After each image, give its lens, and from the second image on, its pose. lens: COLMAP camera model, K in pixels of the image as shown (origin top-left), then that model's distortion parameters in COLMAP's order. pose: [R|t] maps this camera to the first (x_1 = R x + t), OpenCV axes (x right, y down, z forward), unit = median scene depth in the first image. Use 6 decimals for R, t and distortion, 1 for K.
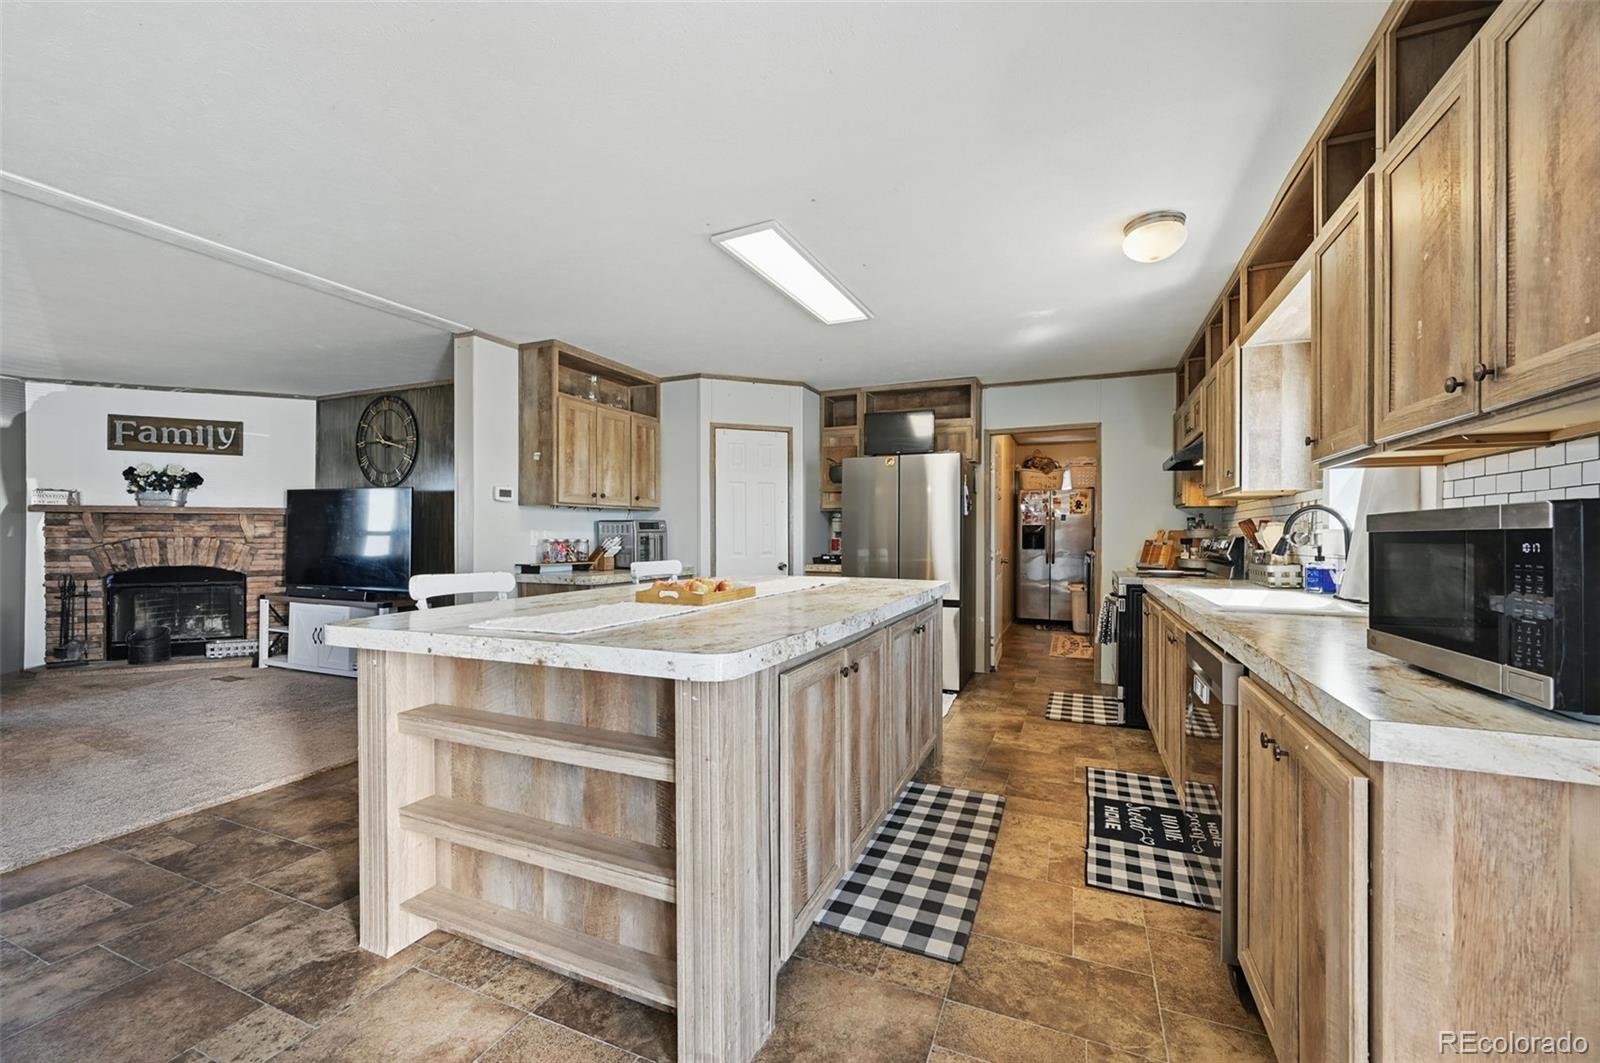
lens RADIAL K [[633.5, 0, 805.5], [0, 633.5, 534.0], [0, 0, 1]] dist [-0.003298, 0.000404]
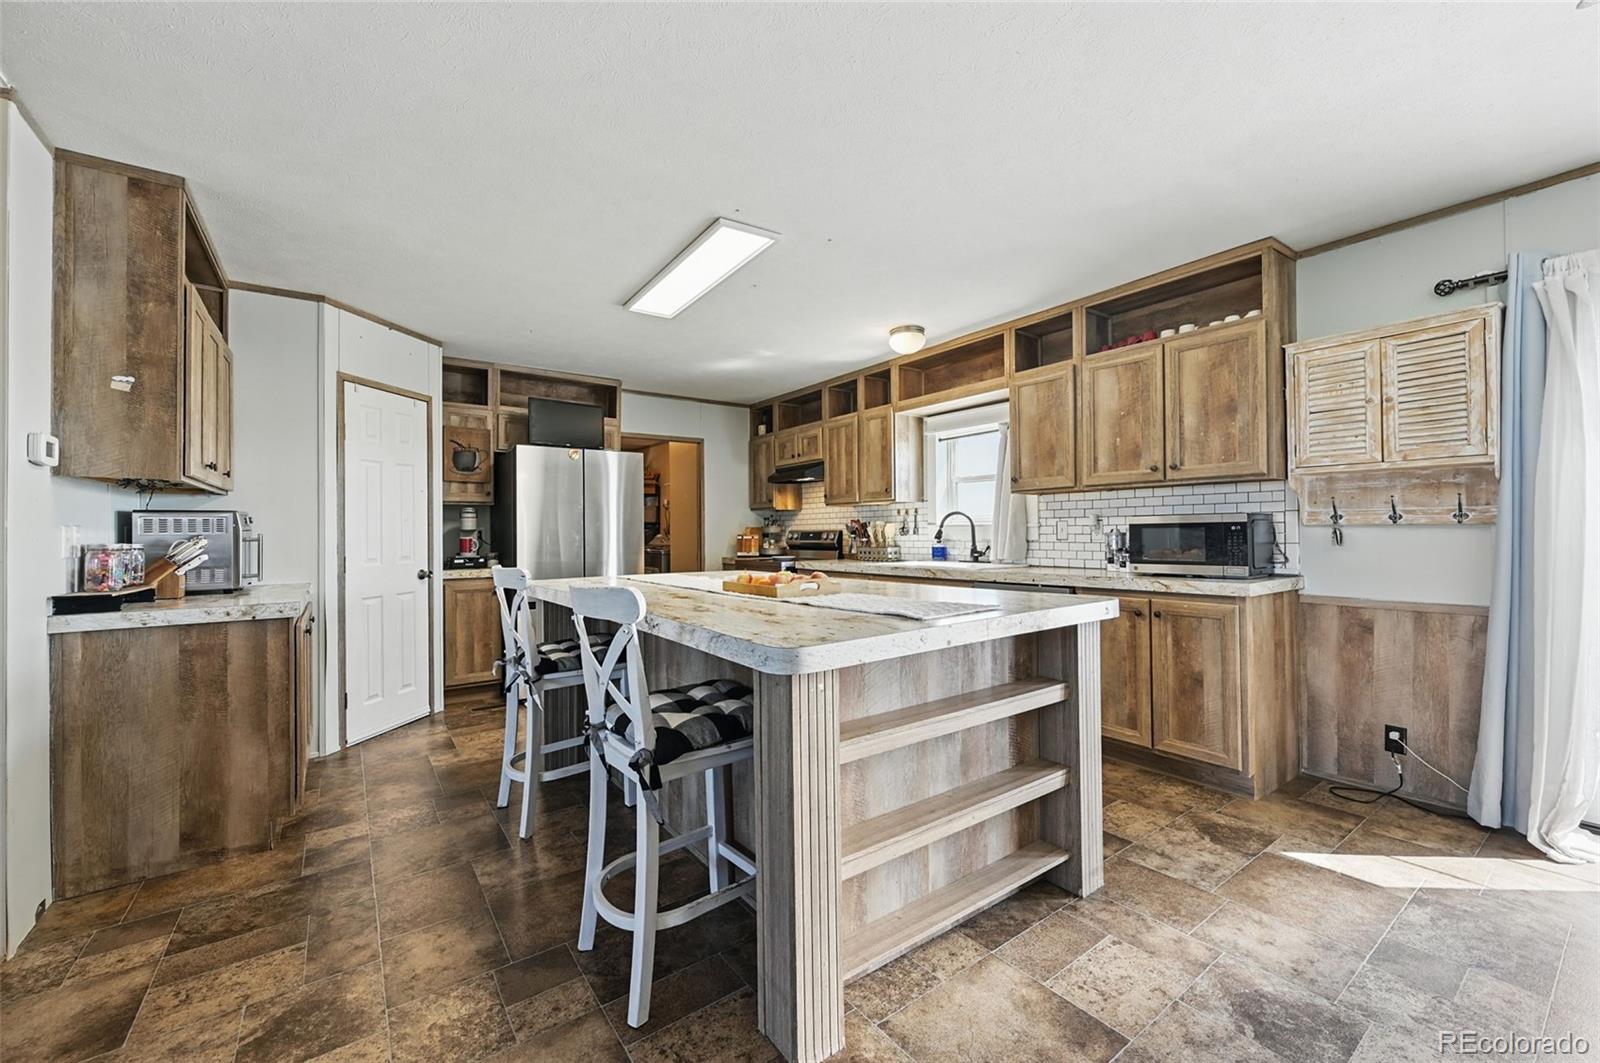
lens RADIAL K [[633.5, 0, 803.9], [0, 633.5, 525.2], [0, 0, 1]] dist [-0.003298, 0.000404]
pose [[0.511794, 0.002194, 0.859105, -0.456527], [0.010205, 0.999911, -0.008633, 0.002382], [-0.859048, 0.013186, 0.511726, 0.204230]]
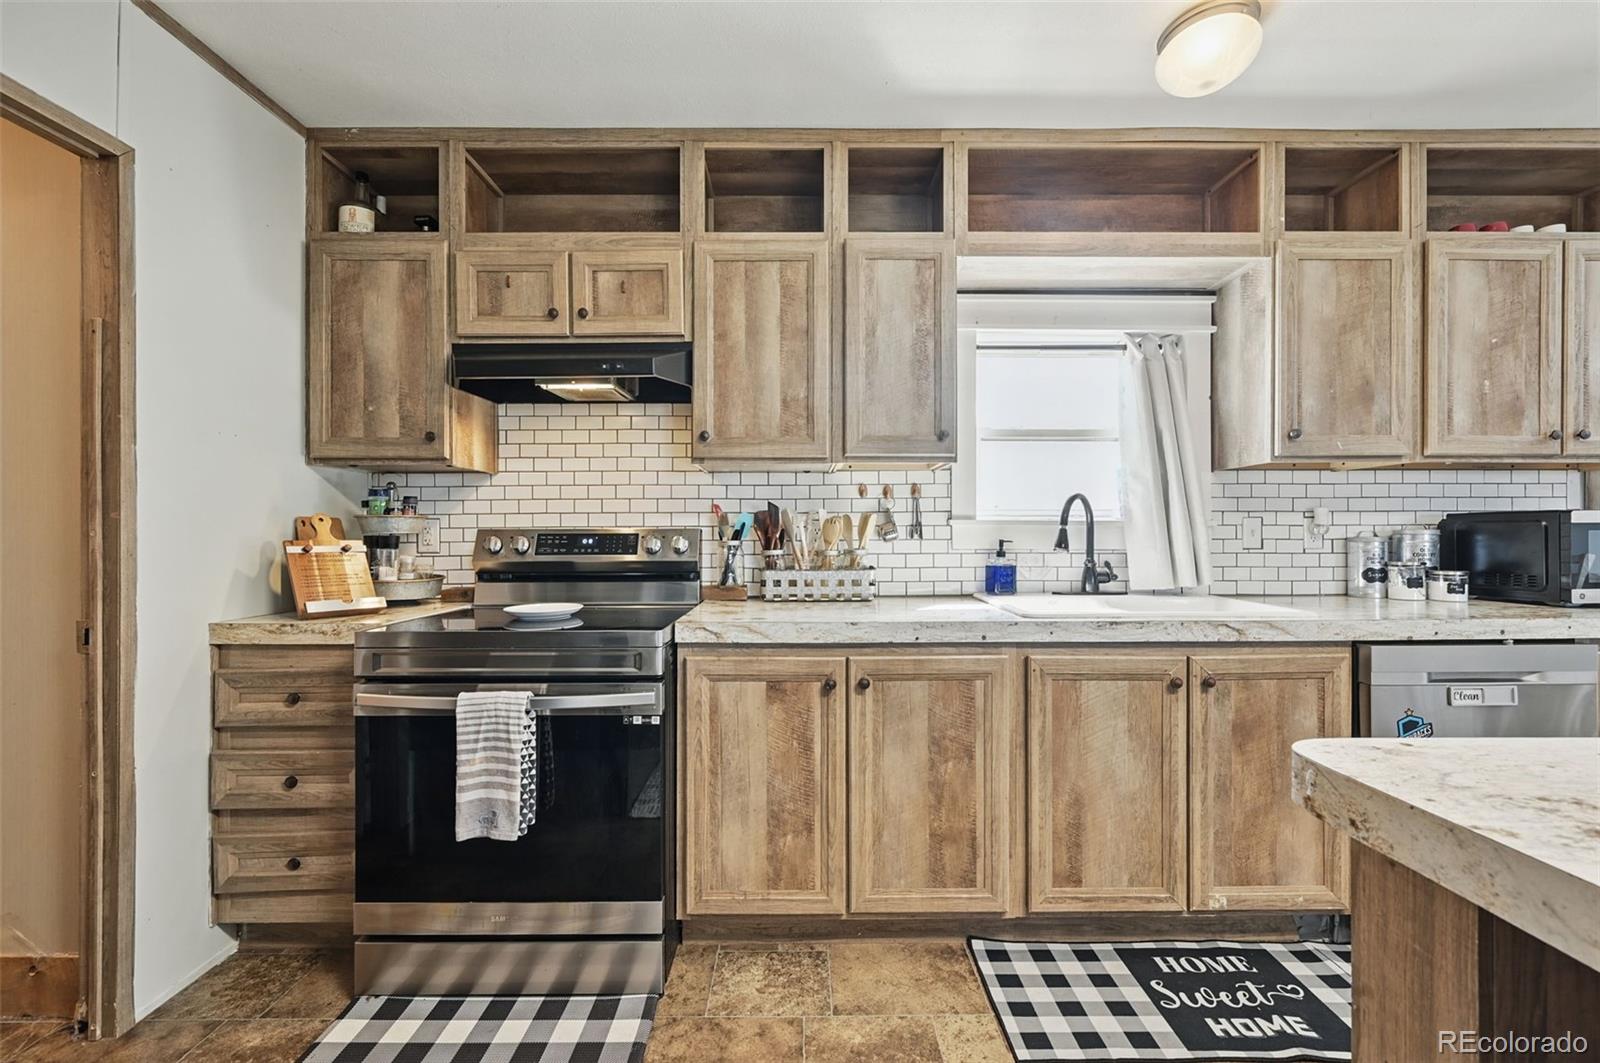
lens RADIAL K [[633.5, 0, 808.0], [0, 633.5, 532.3], [0, 0, 1]] dist [-0.003298, 0.000404]
pose [[-0.398474, 0.001423, 0.917179, 0.064109], [0.000584, 0.999999, -0.001298, 0.004881], [-0.917180, 0.000018, -0.398474, 0.785733]]
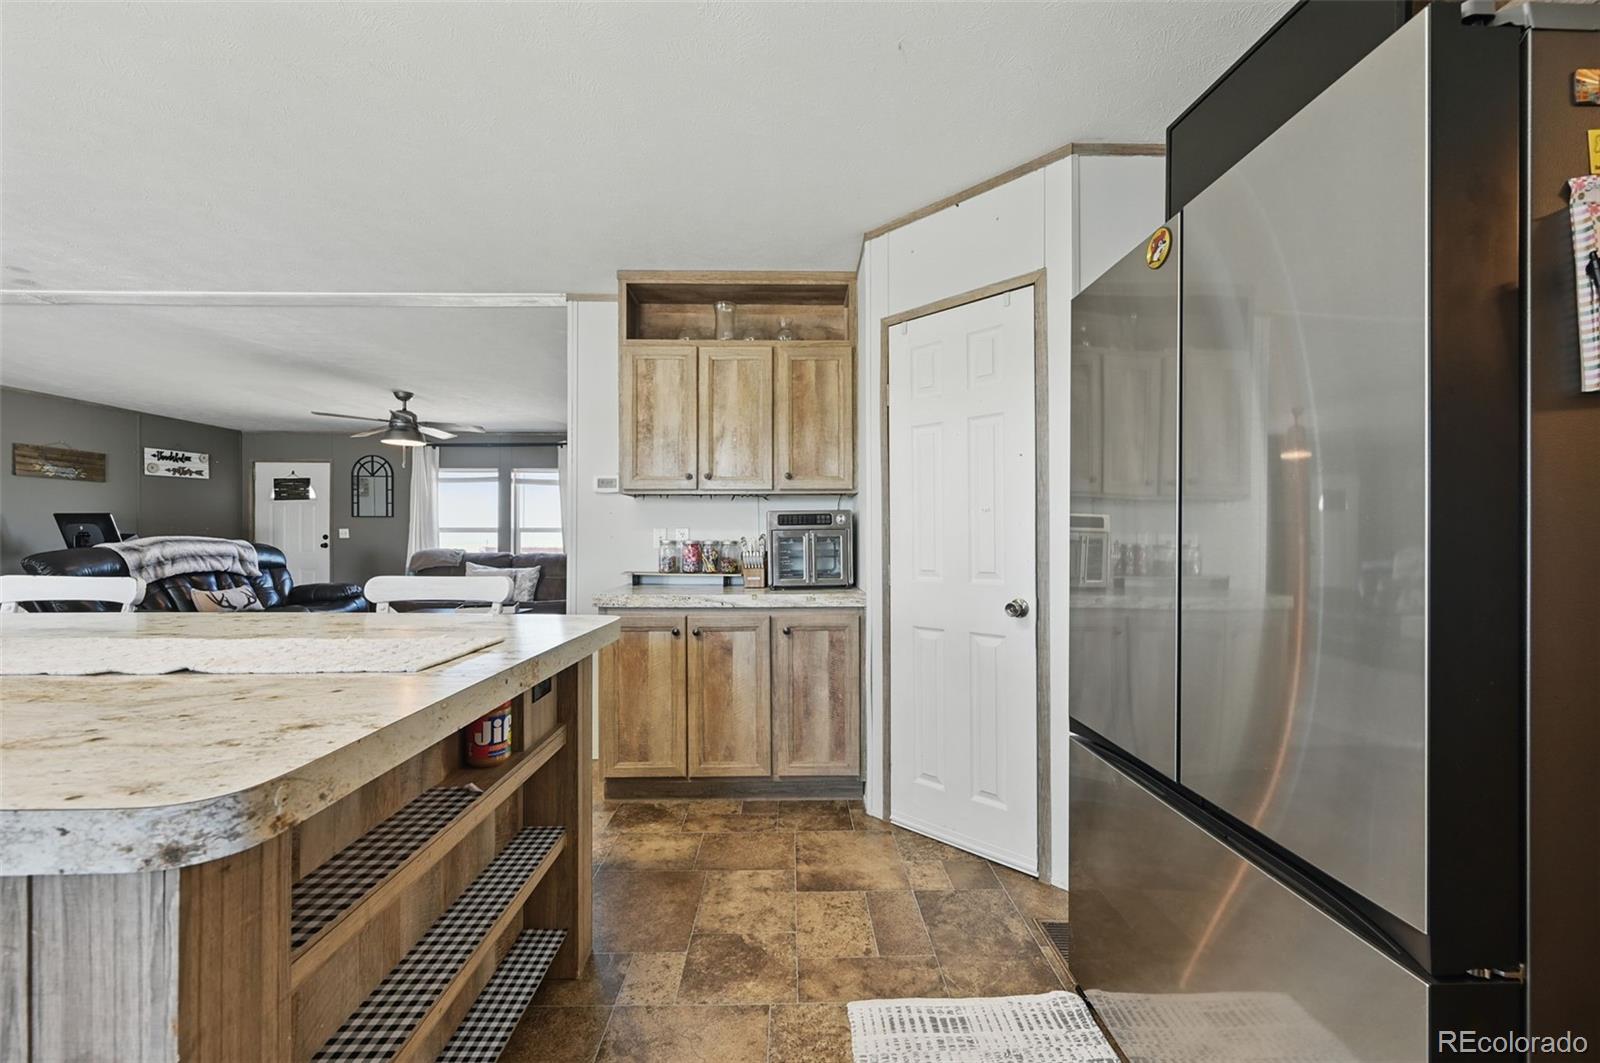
lens RADIAL K [[633.5, 0, 799.3], [0, 633.5, 528.8], [0, 0, 1]] dist [-0.003298, 0.000404]
pose [[0.407903, -0.012371, -0.912941, 0.281912], [-0.000168, 0.999907, -0.013624, 0.003595], [0.913025, 0.005710, 0.407863, 0.690958]]
